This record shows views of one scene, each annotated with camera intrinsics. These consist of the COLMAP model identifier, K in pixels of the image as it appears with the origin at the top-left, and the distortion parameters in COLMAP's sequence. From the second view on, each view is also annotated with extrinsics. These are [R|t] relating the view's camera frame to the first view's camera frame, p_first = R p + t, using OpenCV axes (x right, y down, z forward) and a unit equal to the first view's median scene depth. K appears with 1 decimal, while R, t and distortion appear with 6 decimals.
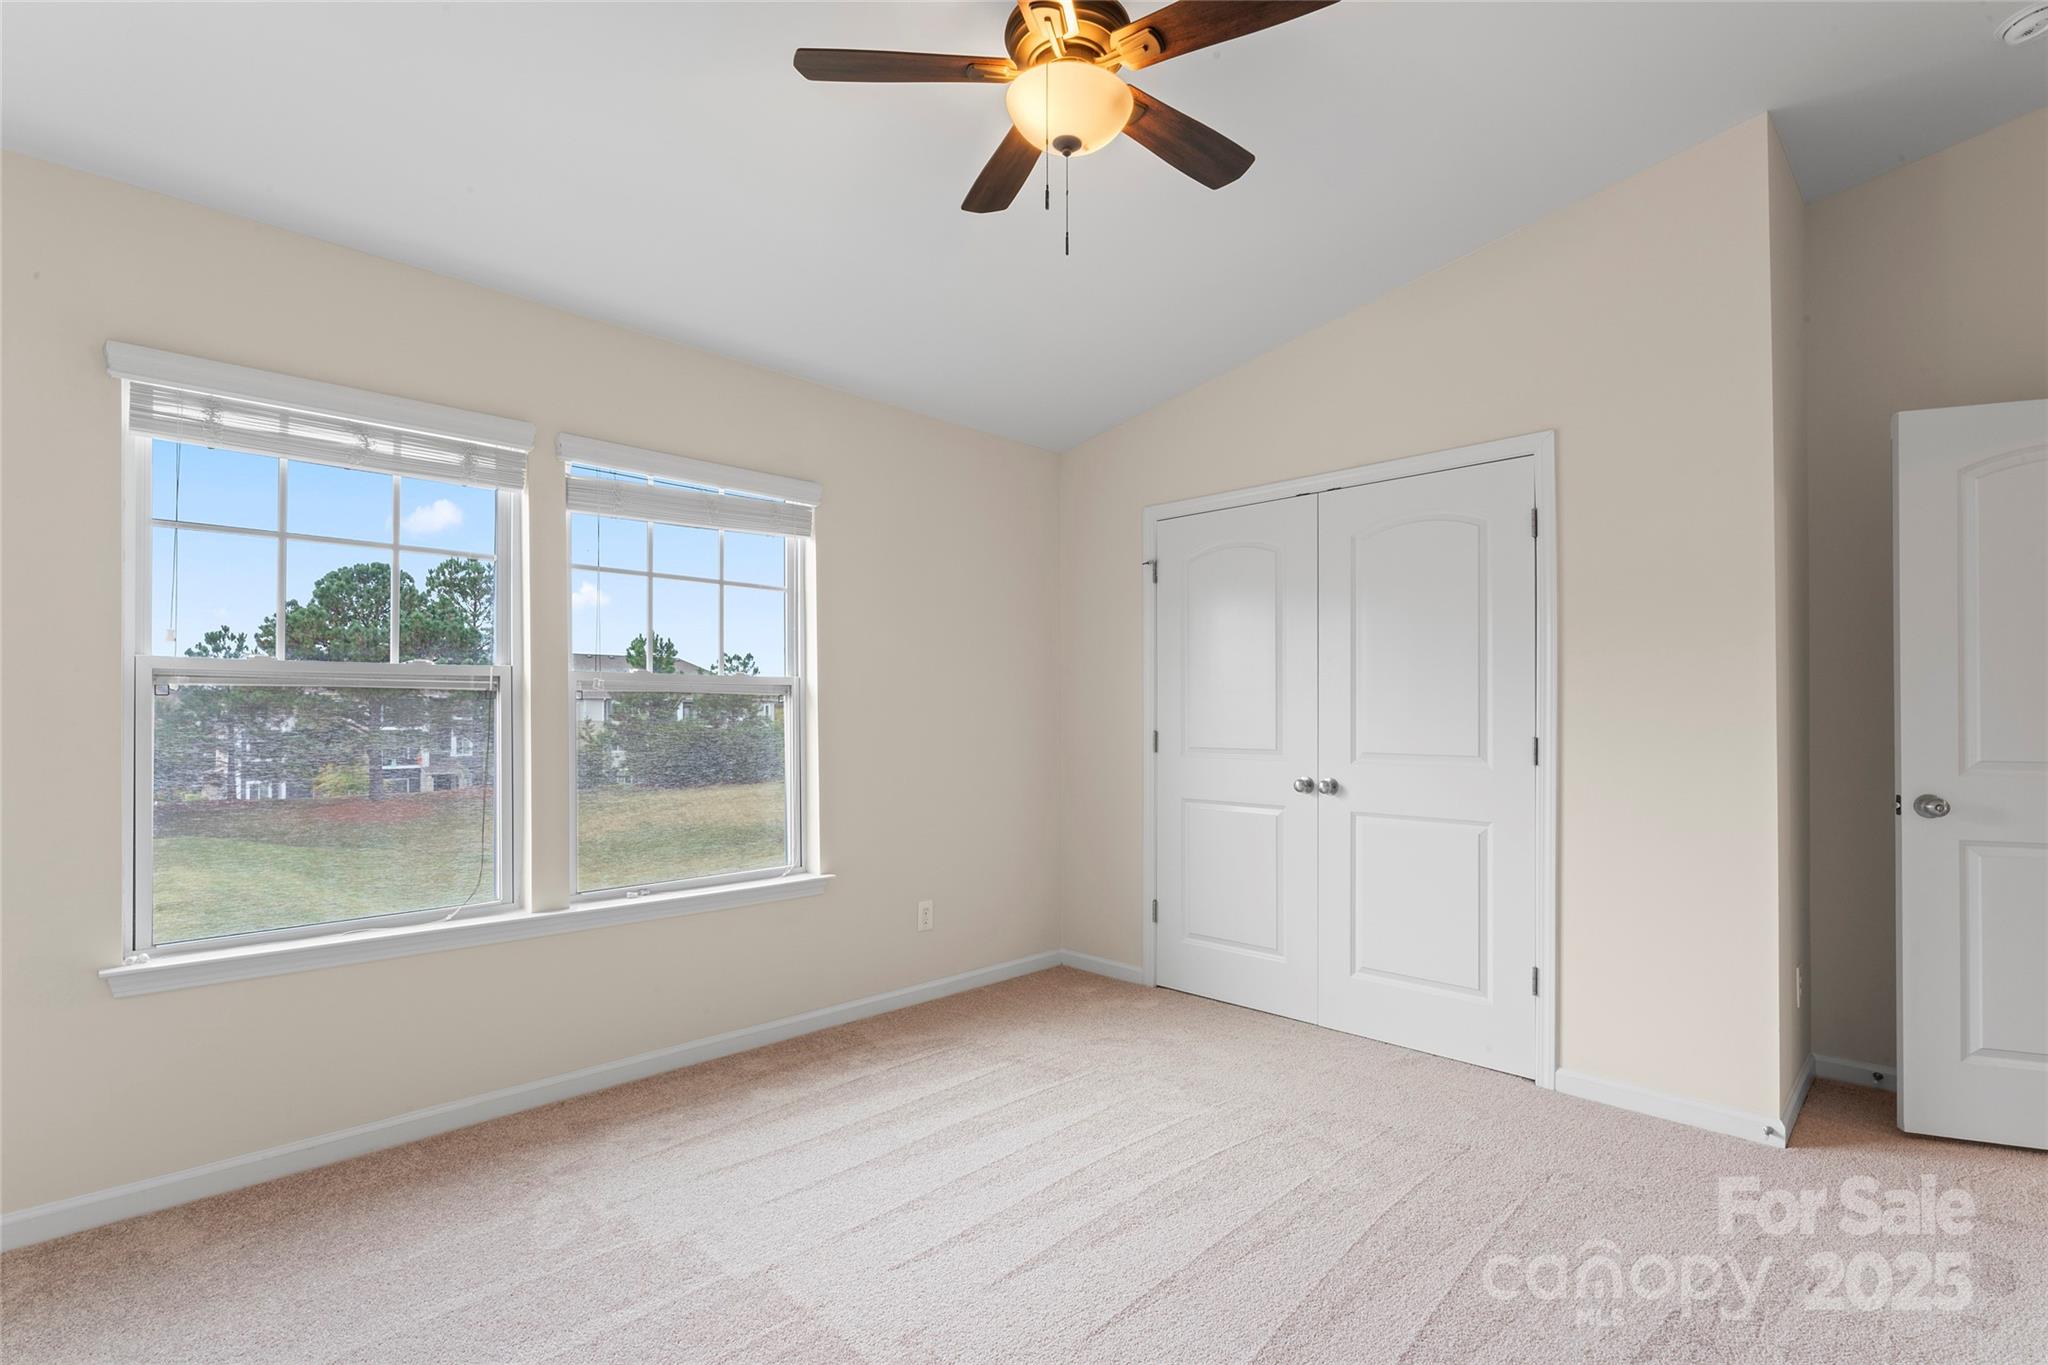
lens RADIAL K [[951.7, 0, 1043.4], [0, 951.7, 694.9], [0, 0, 1]] dist [0.001361, -0.000147]
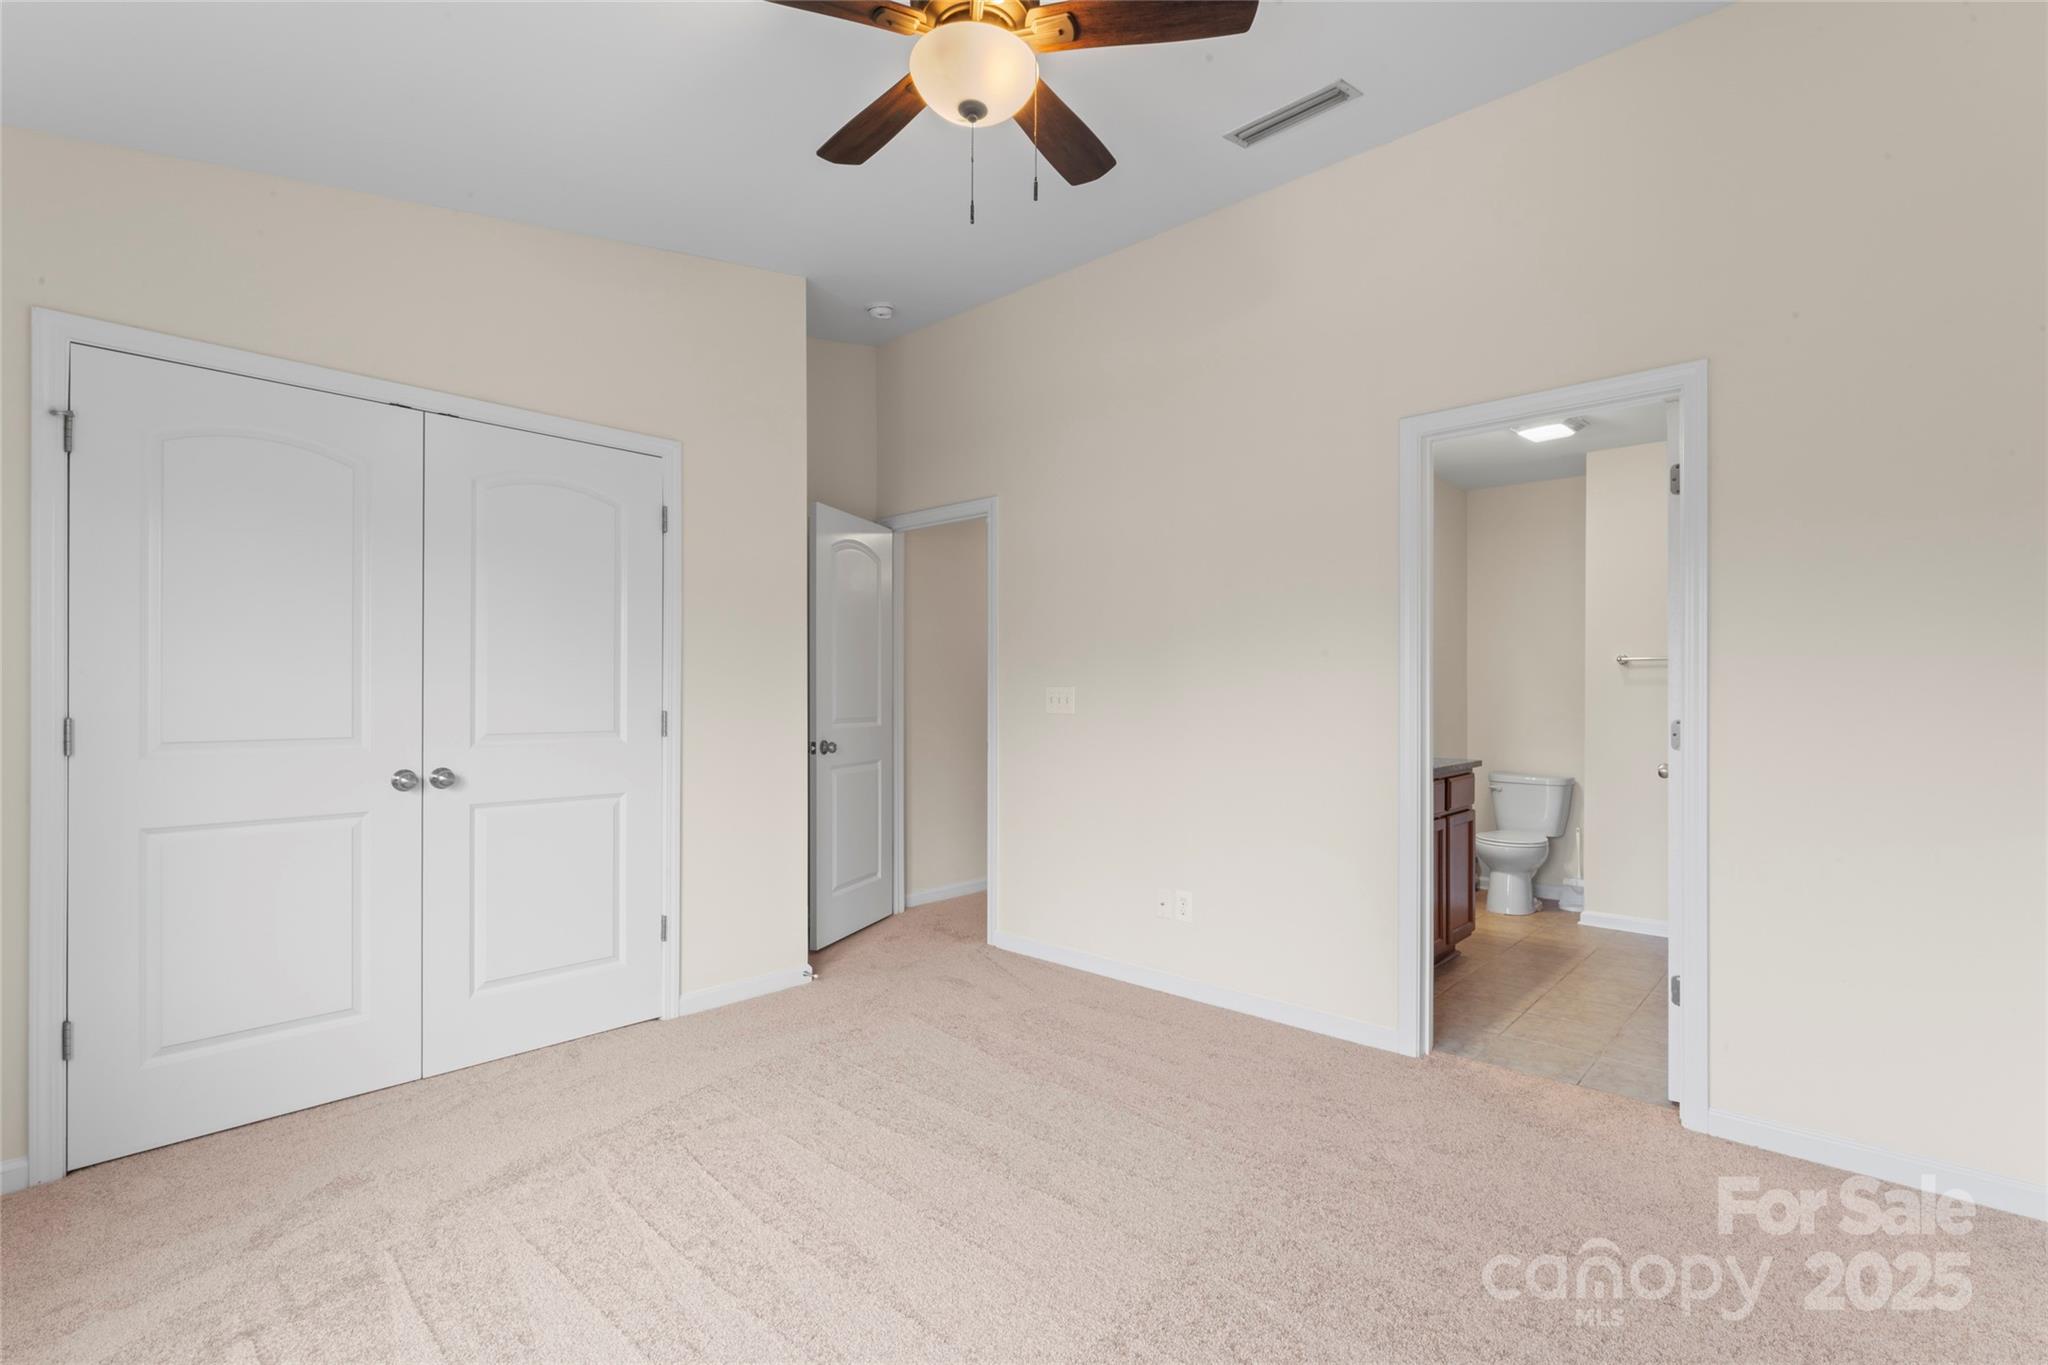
lens RADIAL K [[904.0, 0, 1022.6], [0, 904.0, 692.6], [0, 0, 1]] dist [-0.015596, -0.000159]
pose [[-0.023170, 0.008930, 0.999692, -0.485519], [-0.013194, 0.999870, -0.009238, 0.024468], [-0.999644, -0.013404, -0.023050, 0.530441]]
